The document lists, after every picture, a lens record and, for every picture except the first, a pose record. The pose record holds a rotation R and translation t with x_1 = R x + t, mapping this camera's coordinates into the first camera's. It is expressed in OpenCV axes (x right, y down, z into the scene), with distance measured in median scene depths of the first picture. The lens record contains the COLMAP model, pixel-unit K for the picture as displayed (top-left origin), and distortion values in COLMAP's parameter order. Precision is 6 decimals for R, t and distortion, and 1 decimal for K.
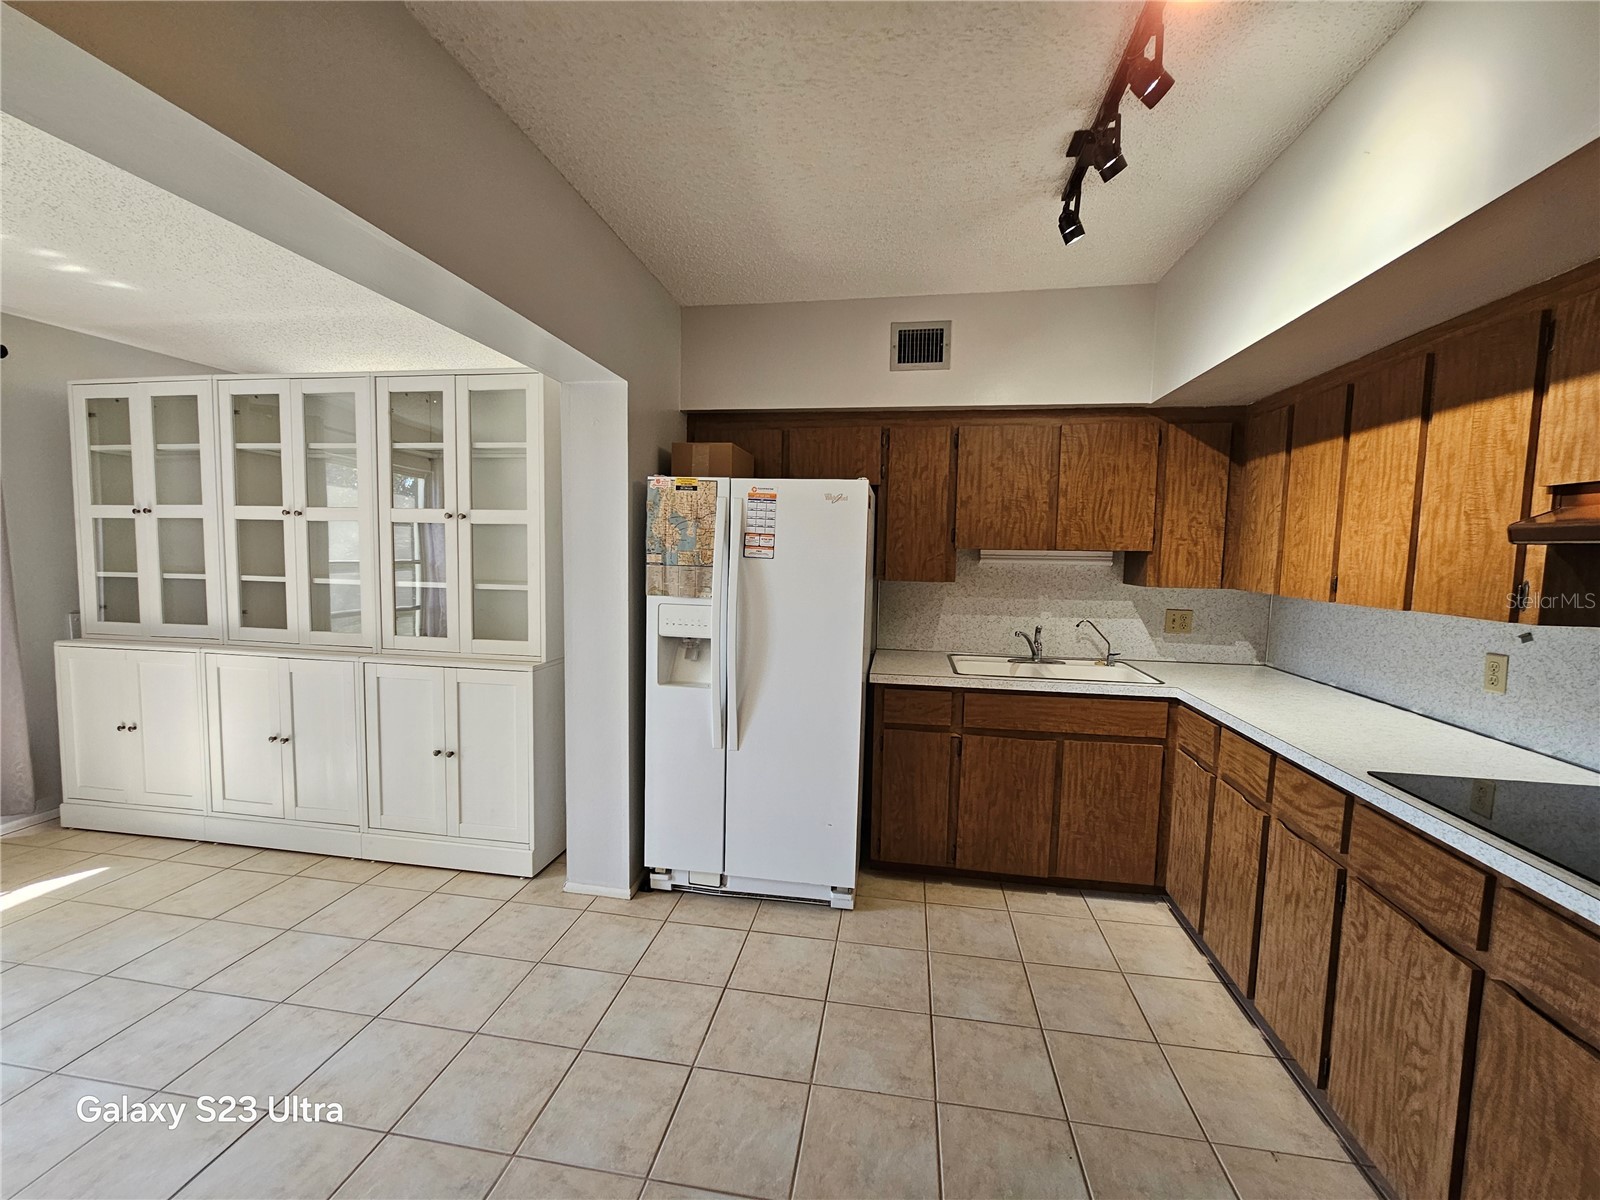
lens RADIAL K [[651.9, 0, 803.9], [0, 651.9, 604.6], [0, 0, 1]] dist [-0.001504, 0.000782]
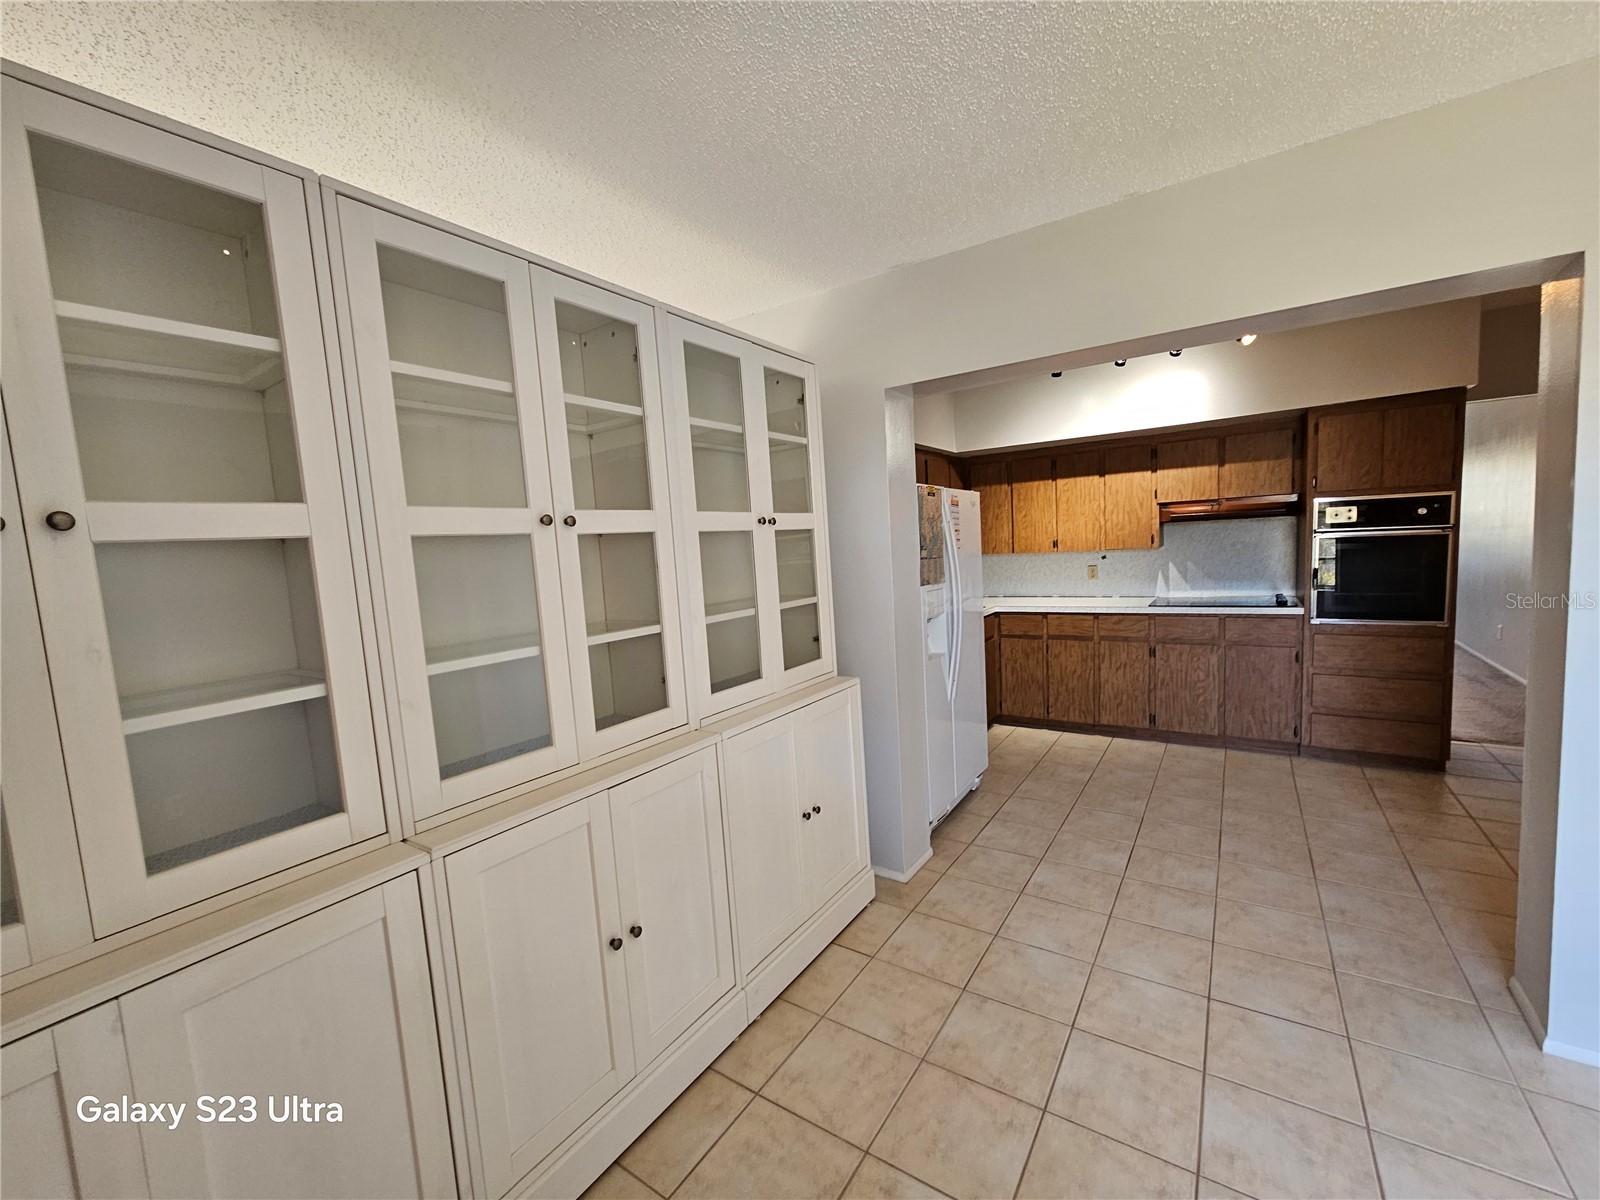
lens RADIAL K [[648.7, 0, 810.4], [0, 648.7, 602.4], [0, 0, 1]] dist [0.001194, 0.000361]
pose [[0.415558, -0.125568, 0.900857, -1.362584], [0.141293, 0.987314, 0.072442, -0.097061], [-0.898525, 0.097181, 0.428028, 0.688687]]
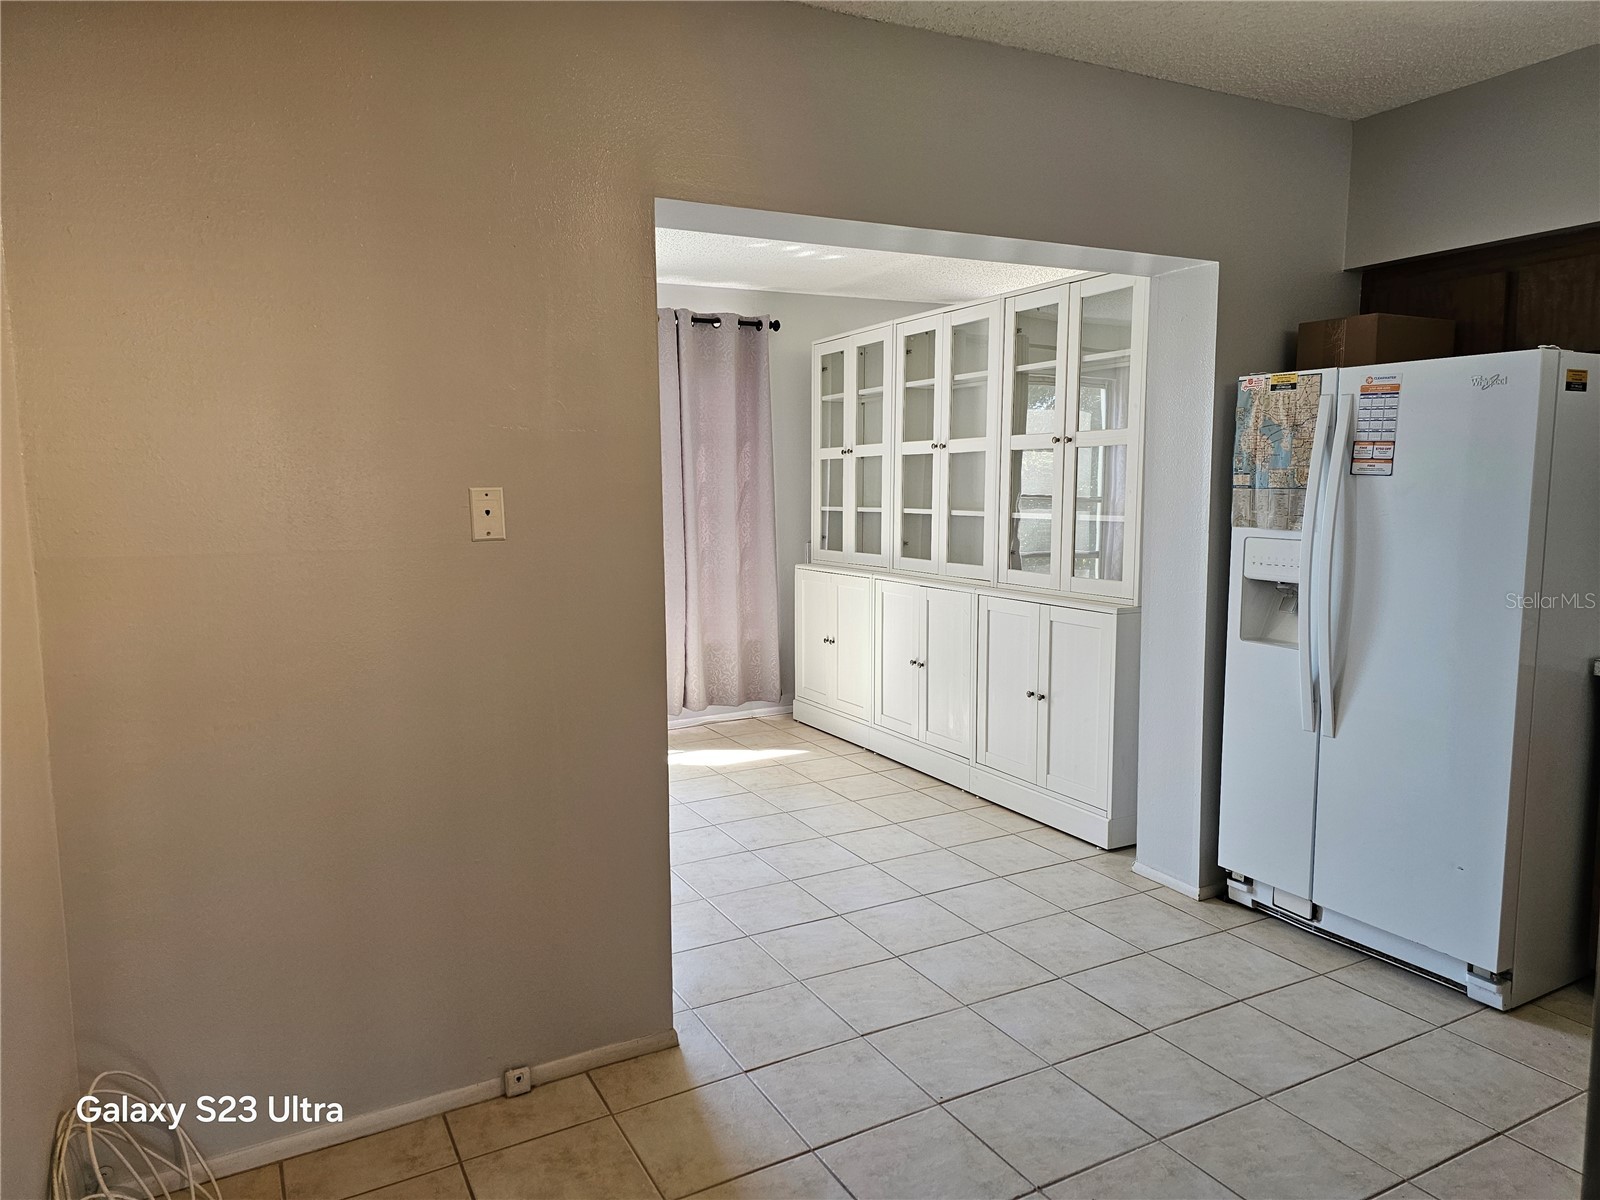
lens RADIAL K [[1064.3, 0, 786.4], [0, 1064.3, 602.6], [0, 0, 1]] dist [0.062040, -0.059421]
pose [[0.599767, 0.065177, -0.797516, 0.489609], [-0.042068, 0.997867, 0.049914, 0.036168], [0.799068, 0.003613, 0.601229, -0.230256]]
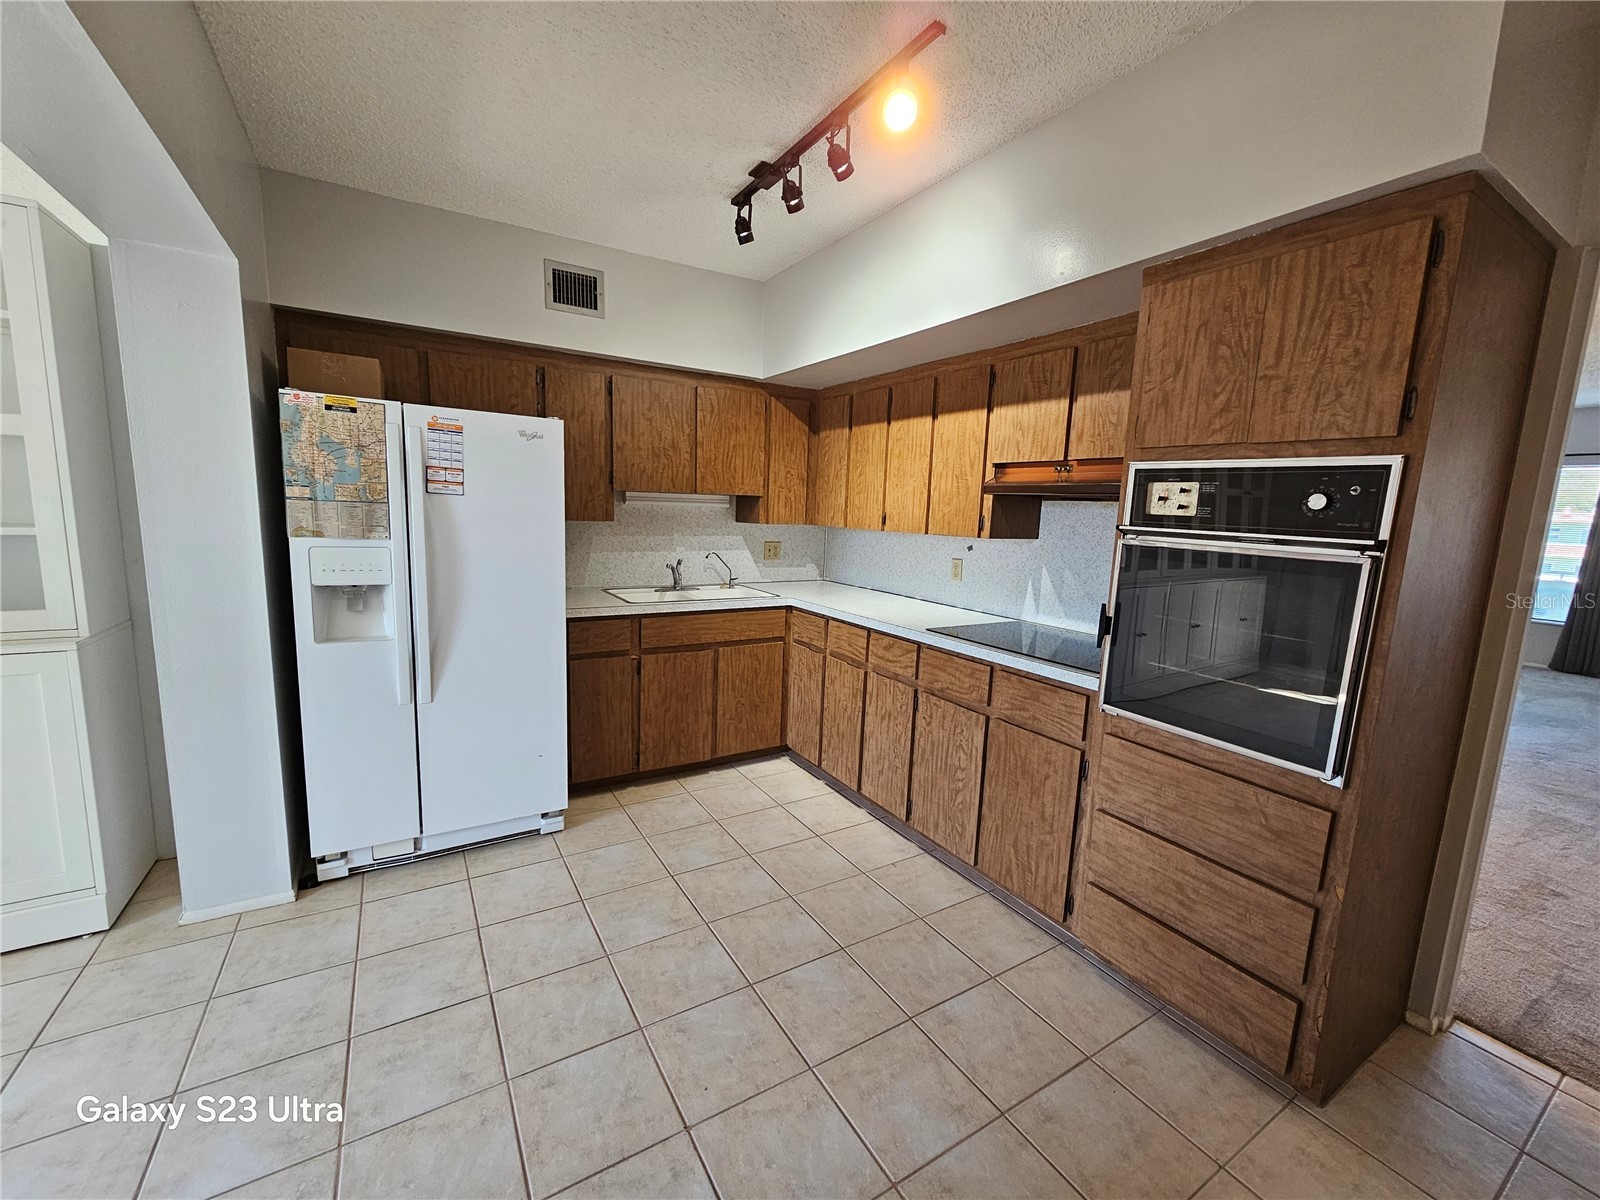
lens RADIAL K [[651.9, 0, 803.9], [0, 651.9, 604.6], [0, 0, 1]] dist [-0.001504, 0.000782]
pose [[0.760279, -0.086810, 0.643770, -0.284270], [0.033572, 0.994957, 0.094518, 0.014494], [-0.648728, -0.050247, 0.759359, -0.047047]]
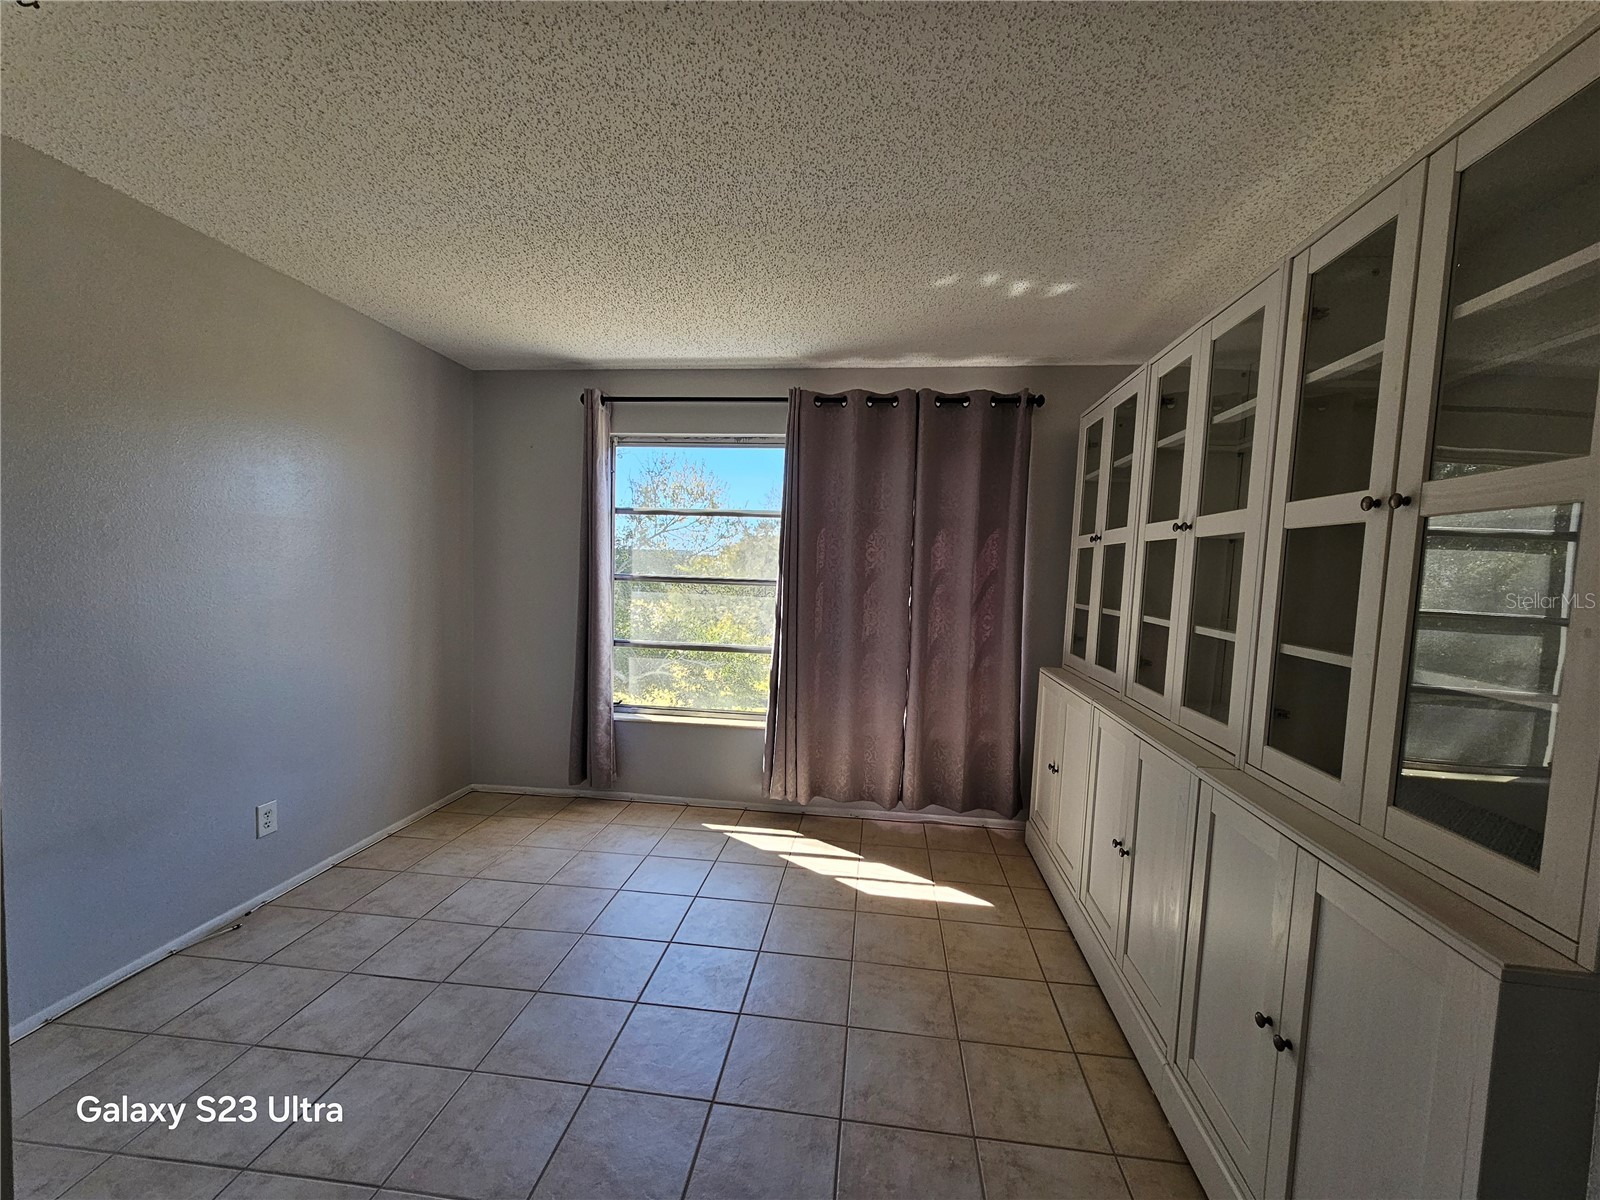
lens RADIAL K [[654.9, 0, 803.7], [0, 654.9, 604.7], [0, 0, 1]] dist [-0.000270, 0.000220]
pose [[0.036725, 0.042865, -0.998406, -0.139570], [-0.114222, 0.992712, 0.038419, -0.048984], [0.992776, 0.112629, 0.041354, 0.684610]]
